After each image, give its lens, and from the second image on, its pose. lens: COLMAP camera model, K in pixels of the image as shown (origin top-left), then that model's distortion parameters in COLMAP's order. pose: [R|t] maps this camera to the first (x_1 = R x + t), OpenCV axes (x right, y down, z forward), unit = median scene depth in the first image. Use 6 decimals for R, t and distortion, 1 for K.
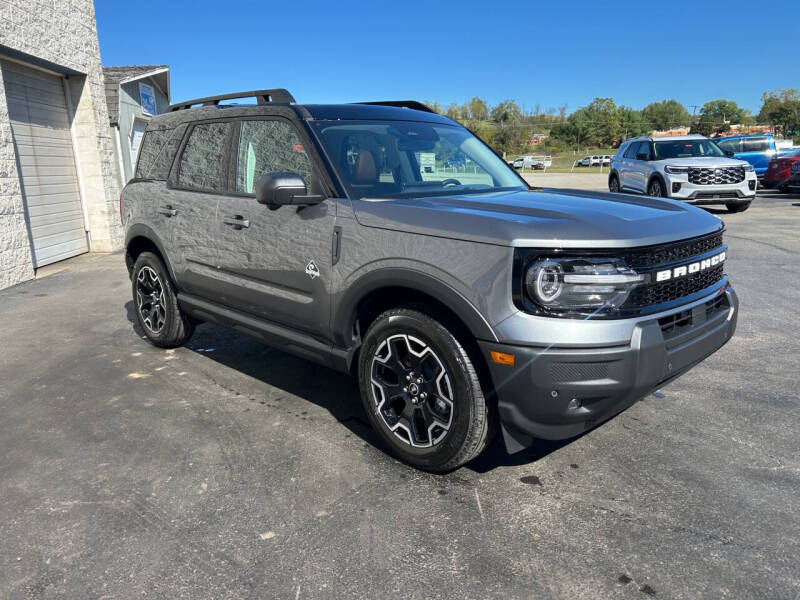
lens RADIAL K [[601.7, 0, 394.7], [0, 601.7, 302.2], [0, 0, 1]] dist [0.047450, -0.053408]
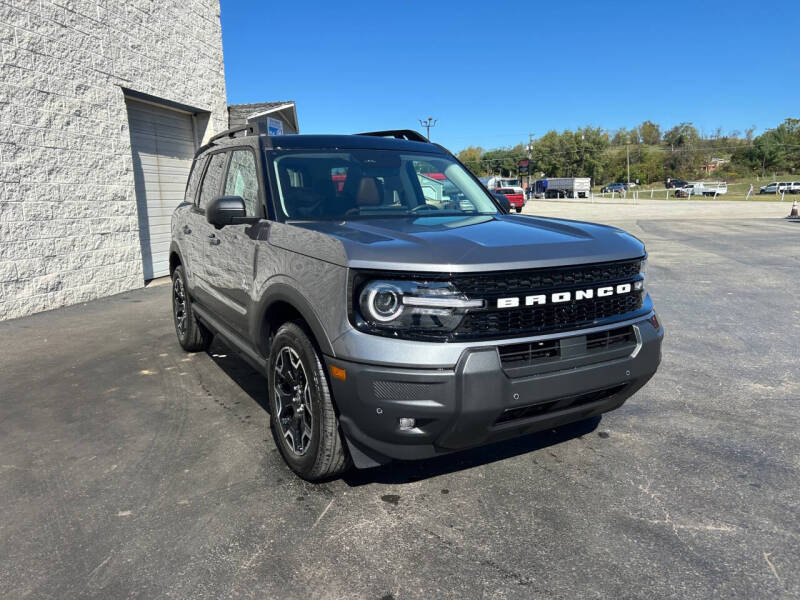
lens RADIAL K [[601.7, 0, 393.7], [0, 601.7, 301.9], [0, 0, 1]] dist [0.047450, -0.053408]
pose [[0.967309, 0.049713, -0.248680, 0.433627], [-0.060254, 0.997571, -0.034953, 0.000681], [0.246338, 0.048794, 0.967955, 0.005676]]
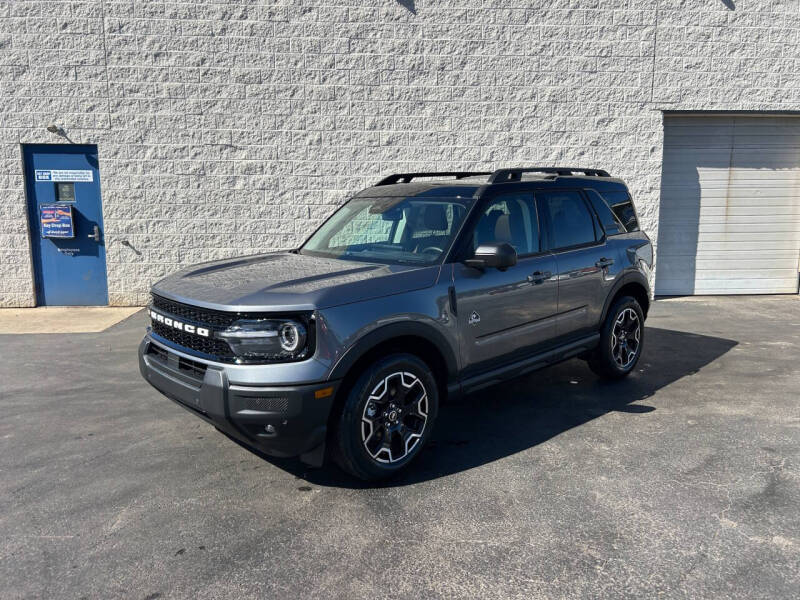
lens RADIAL K [[601.7, 0, 398.8], [0, 601.7, 294.2], [0, 0, 1]] dist [0.047450, -0.053408]
pose [[-0.011472, 0.173900, -0.984696, 1.650452], [-0.213070, 0.961720, 0.172325, -0.418361], [0.976970, 0.211786, 0.026020, 1.326571]]
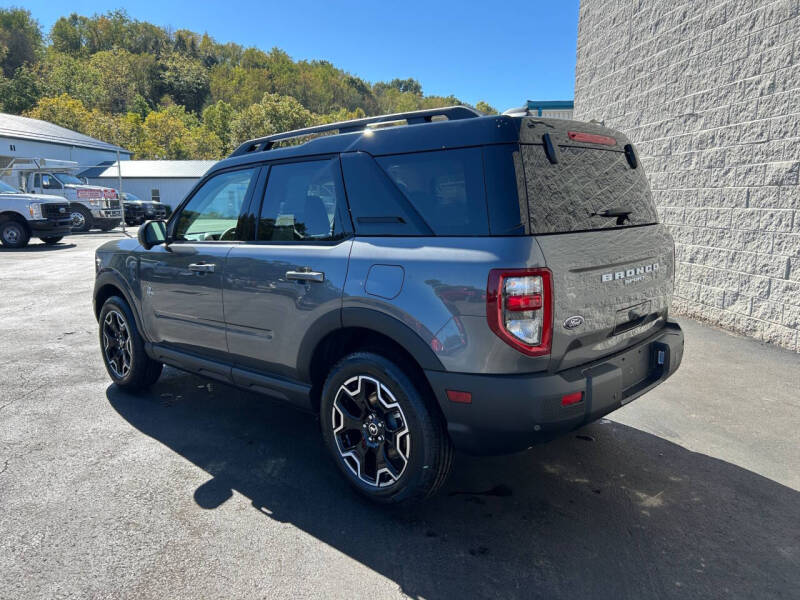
lens RADIAL K [[601.7, 0, 394.5], [0, 601.7, 303.3], [0, 0, 1]] dist [0.047450, -0.053408]
pose [[-0.998471, 0.039394, -0.038776, -0.199102], [0.021875, 0.925826, 0.377315, -0.681665], [0.050764, 0.375890, -0.925273, 2.935118]]
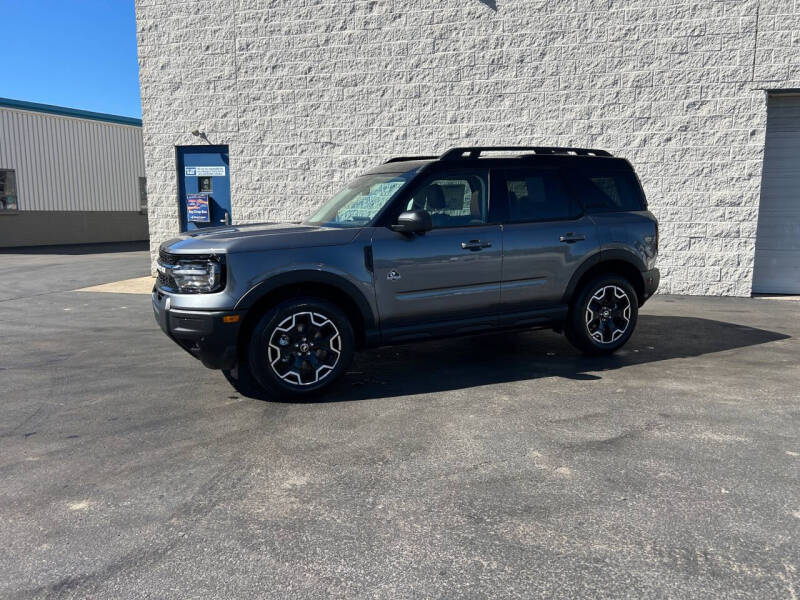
lens RADIAL K [[601.7, 0, 405.2], [0, 601.7, 301.5], [0, 0, 1]] dist [0.047450, -0.053408]
pose [[-0.316530, 0.170042, -0.933217, 1.784475], [-0.197158, 0.950524, 0.240068, -0.484237], [0.927867, 0.259980, -0.267344, 1.998889]]
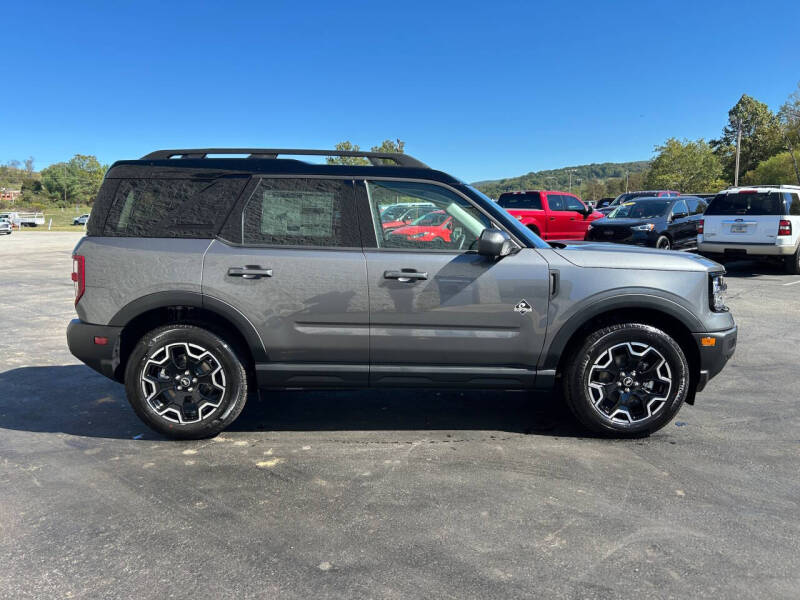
lens RADIAL K [[601.7, 0, 396.9], [0, 601.7, 311.5], [0, 0, 1]] dist [0.047450, -0.053408]
pose [[0.698688, -0.094443, 0.709166, -1.267210], [0.150620, 0.988450, -0.016759, -0.069482], [-0.699392, 0.118523, 0.704843, 0.355486]]
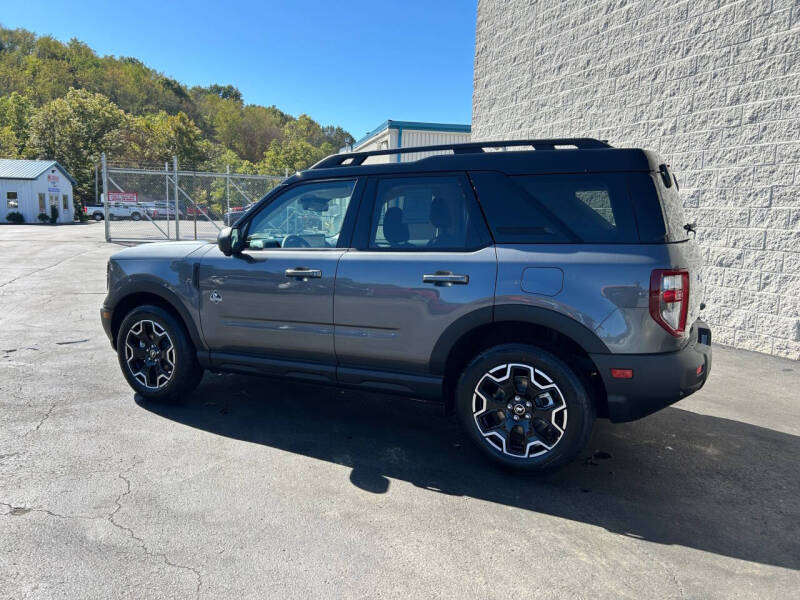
lens RADIAL K [[601.7, 0, 394.0], [0, 601.7, 304.1], [0, 0, 1]] dist [0.047450, -0.053408]
pose [[-0.945183, 0.056717, -0.321578, 0.396577], [-0.064617, 0.932841, 0.354447, -0.698013], [0.320084, 0.355797, -0.878040, 2.959446]]
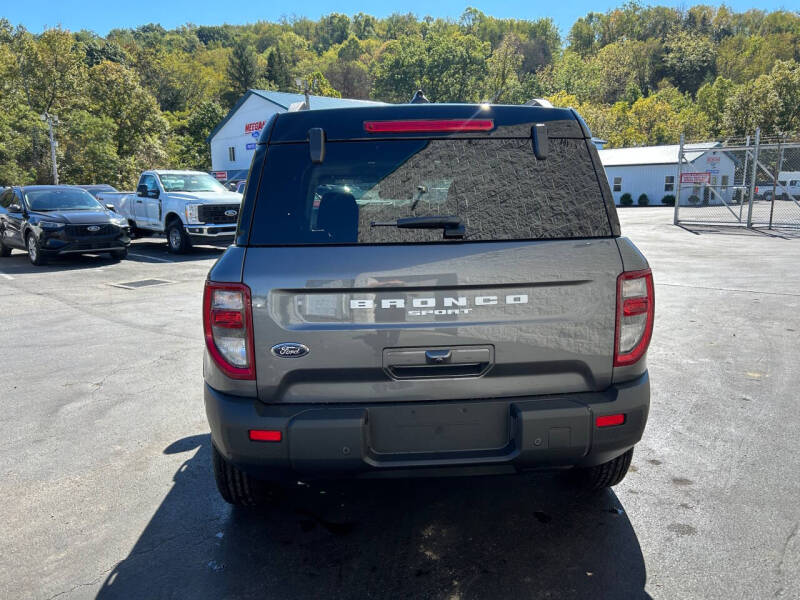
lens RADIAL K [[601.7, 0, 402.2], [0, 601.7, 302.8], [0, 0, 1]] dist [0.047450, -0.053408]
pose [[-0.759079, -0.079422, 0.646135, -1.074783], [0.174584, 0.931337, 0.319580, -0.592092], [-0.627152, 0.355392, -0.693093, 2.560733]]
